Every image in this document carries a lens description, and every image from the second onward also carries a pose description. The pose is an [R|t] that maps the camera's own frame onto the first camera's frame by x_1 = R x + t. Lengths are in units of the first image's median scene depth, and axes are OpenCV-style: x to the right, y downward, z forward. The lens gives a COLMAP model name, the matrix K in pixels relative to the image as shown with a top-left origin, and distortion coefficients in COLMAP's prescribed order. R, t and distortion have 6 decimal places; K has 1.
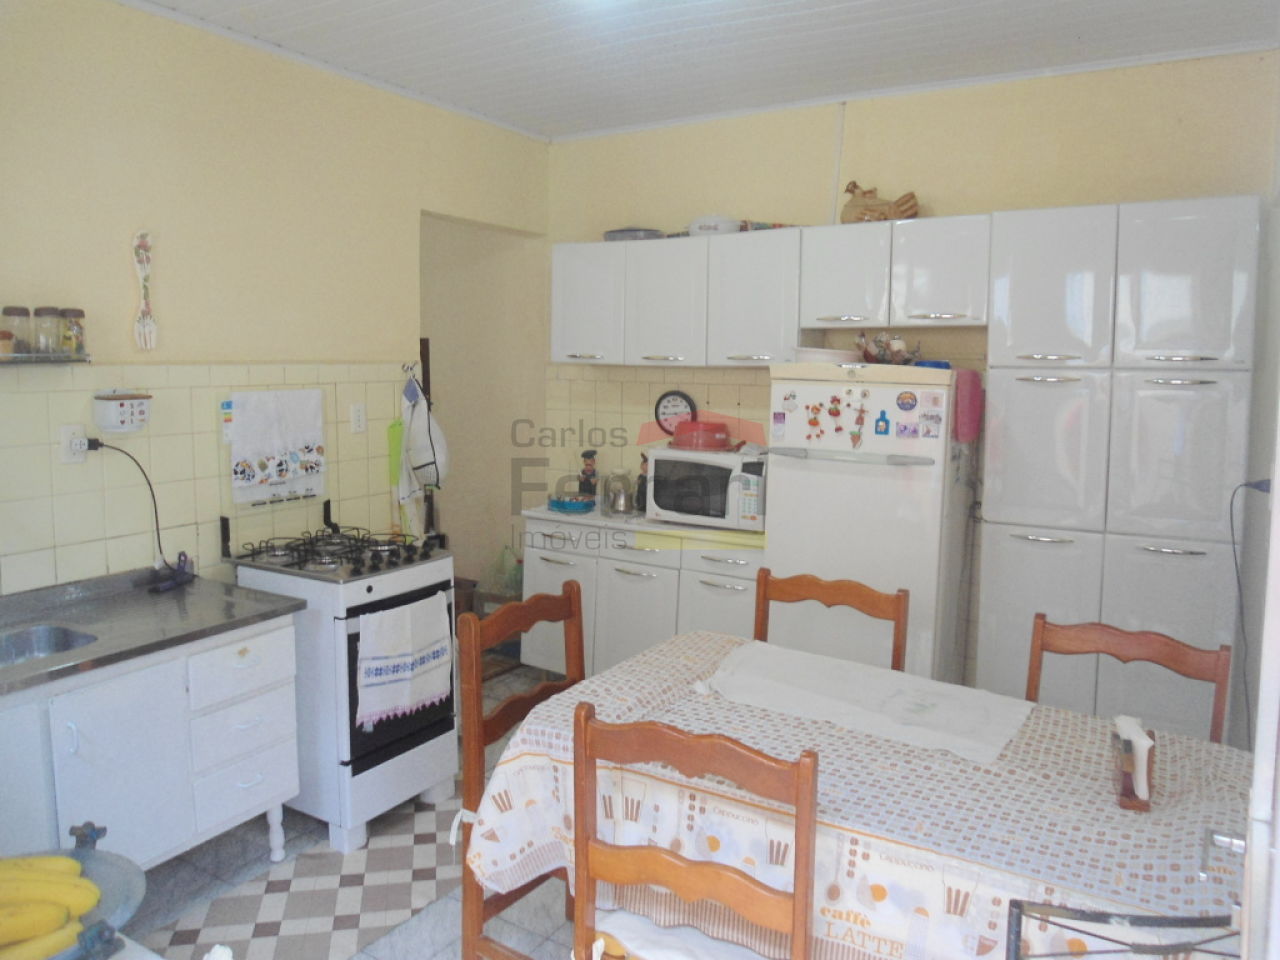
lens RADIAL K [[956.5, 0, 639.1], [0, 956.5, 470.3], [0, 0, 1]] dist [-0.011234, -0.003352]
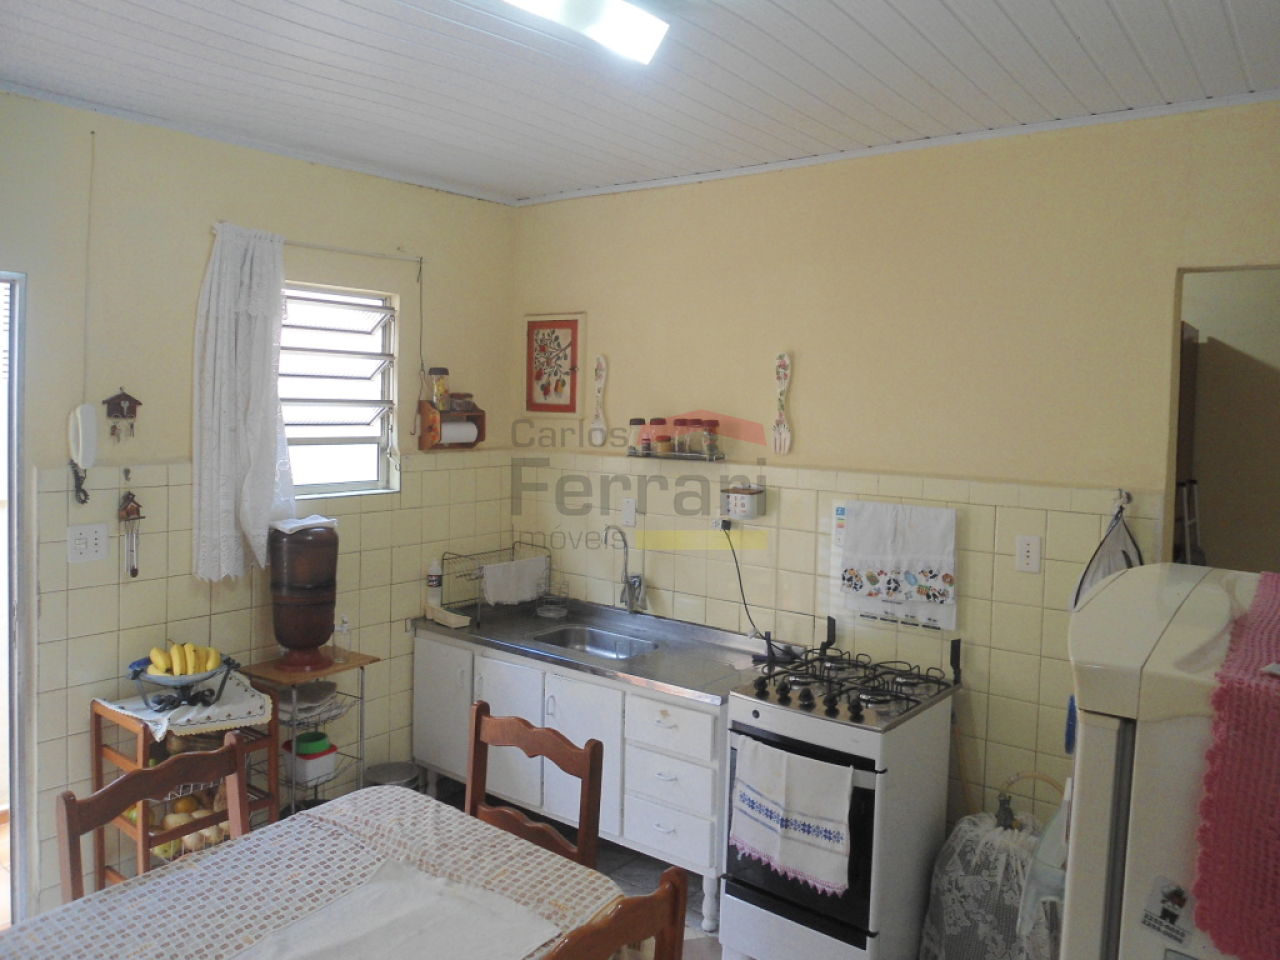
lens RADIAL K [[956.5, 0, 636.3], [0, 956.5, 486.4], [0, 0, 1]] dist [-0.011234, -0.003352]
pose [[-0.115280, 0.074048, -0.990569, 0.597808], [-0.154892, 0.983680, 0.091558, -0.151335], [0.981182, 0.163986, -0.101929, 0.867776]]
